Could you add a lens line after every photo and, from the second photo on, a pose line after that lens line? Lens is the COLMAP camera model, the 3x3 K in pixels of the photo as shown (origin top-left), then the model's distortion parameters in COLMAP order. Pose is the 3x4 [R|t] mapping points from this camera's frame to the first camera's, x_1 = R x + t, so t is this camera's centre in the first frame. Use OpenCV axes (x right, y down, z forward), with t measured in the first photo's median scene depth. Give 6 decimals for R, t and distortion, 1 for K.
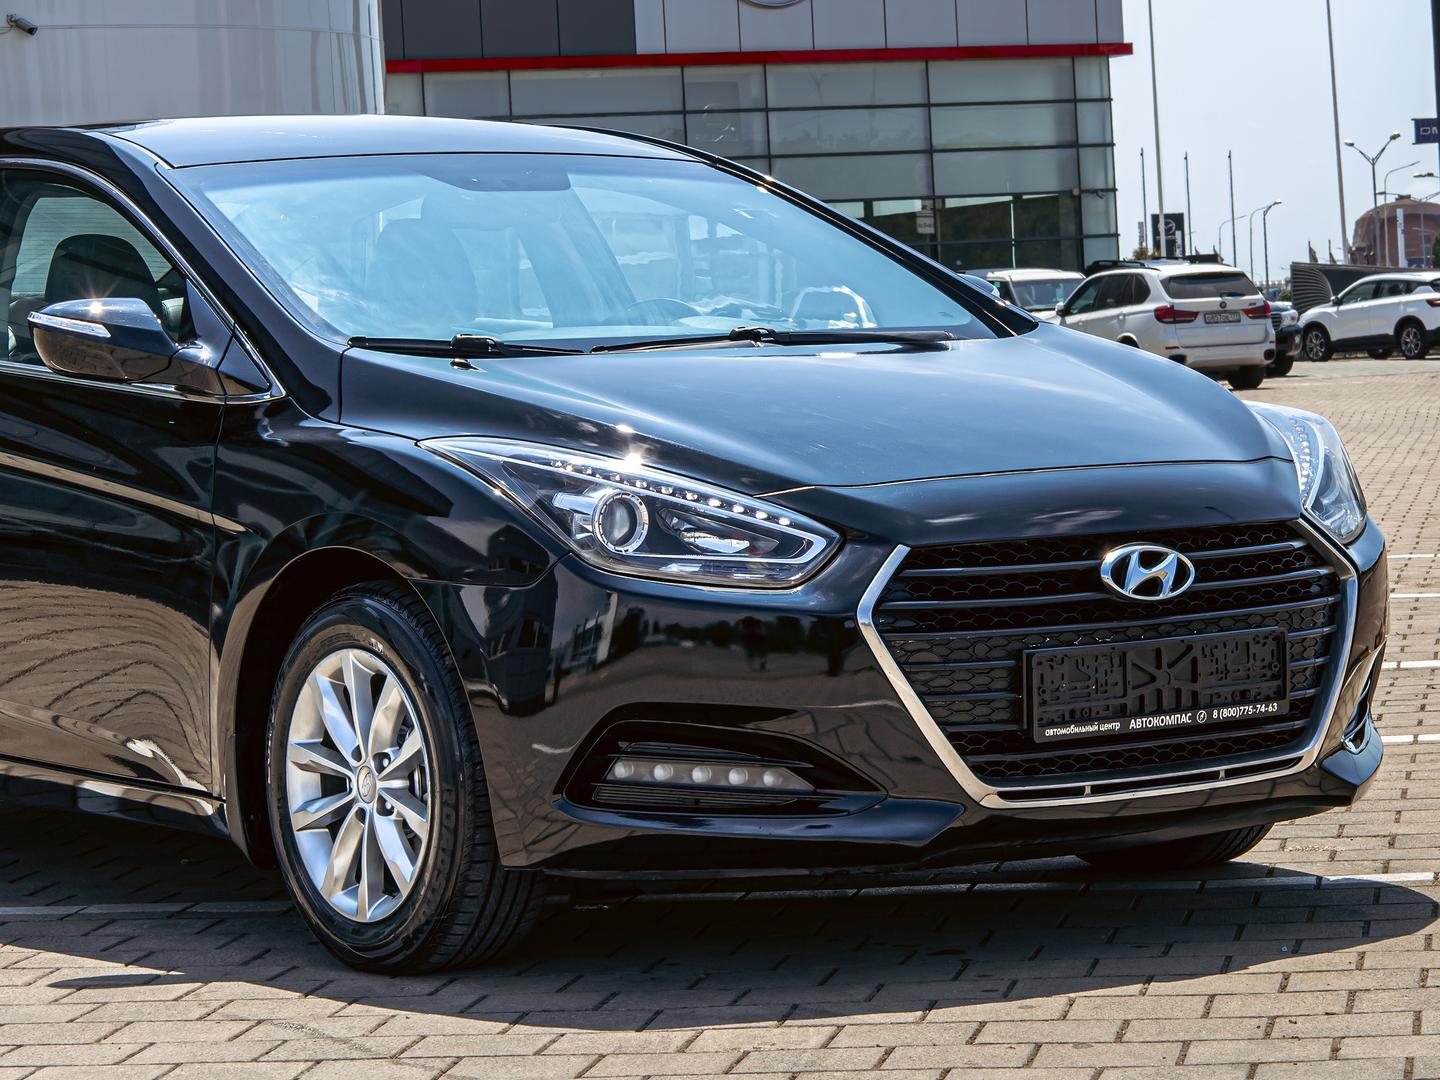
lens RADIAL K [[4838.4, 0, 720.0], [0, 4838.4, 540.0], [0, 0, 1]] dist [-1.388540, -2.424219]
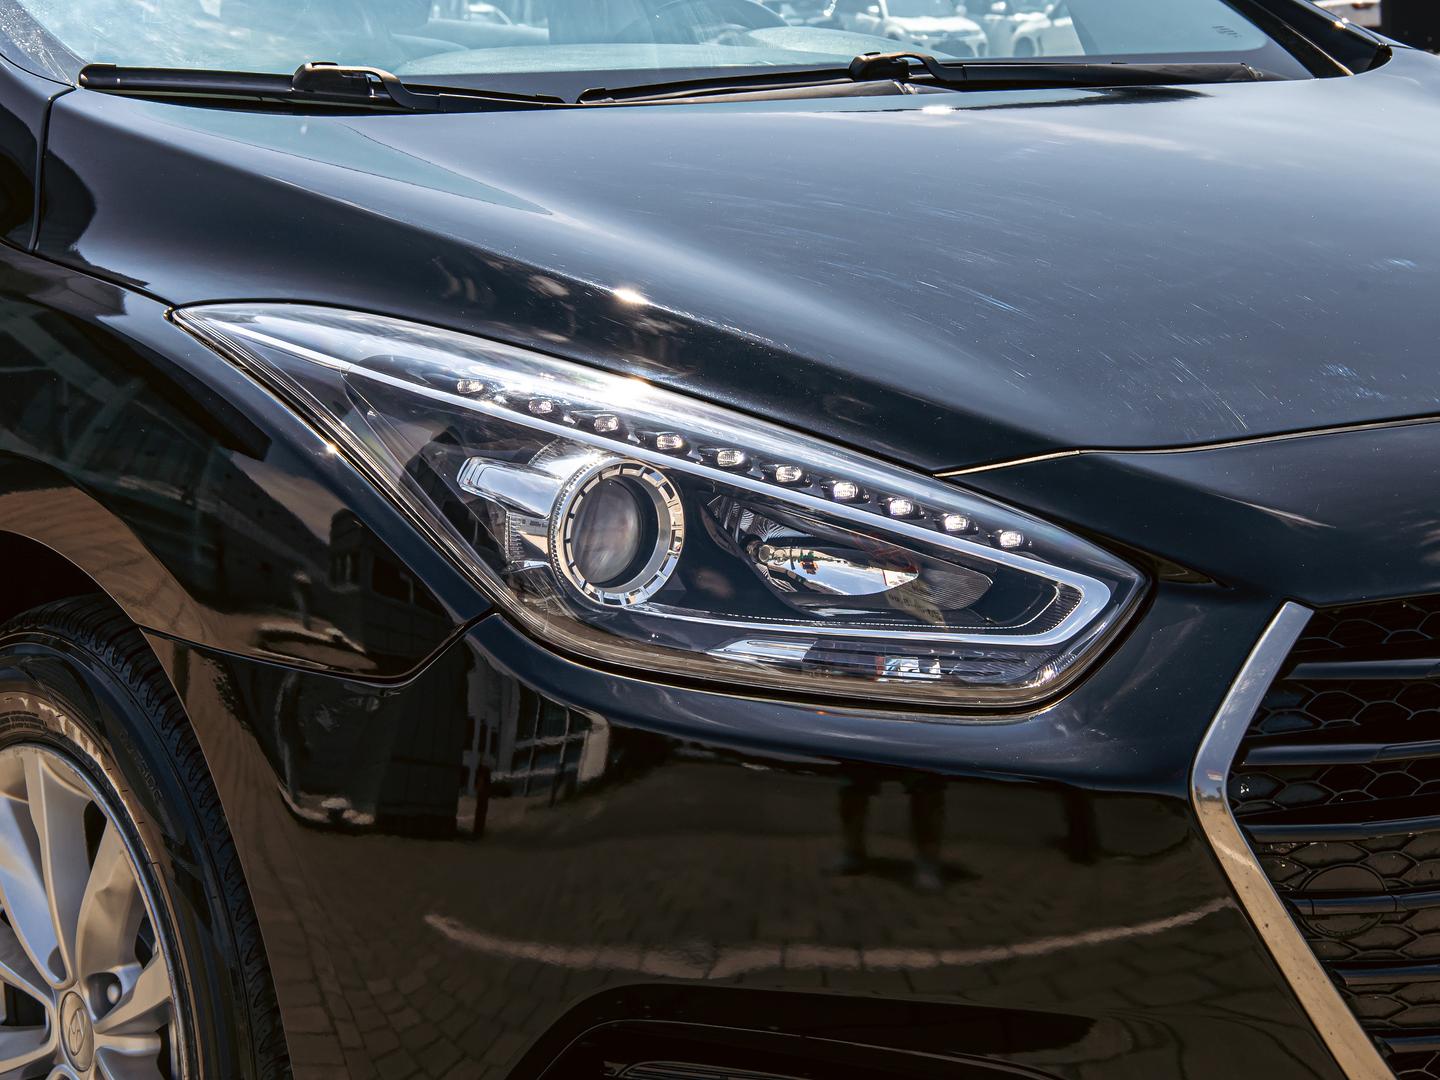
lens RADIAL K [[3718.3, 0, 720.0], [0, 3718.3, 540.0], [0, 0, 1]] dist [-0.030590, -0.219104]
pose [[0.999852, 0.014631, -0.008999, -0.008786], [-0.013703, 0.995306, 0.095798, -0.034140], [0.010359, -0.095660, 0.995360, 0.677965]]
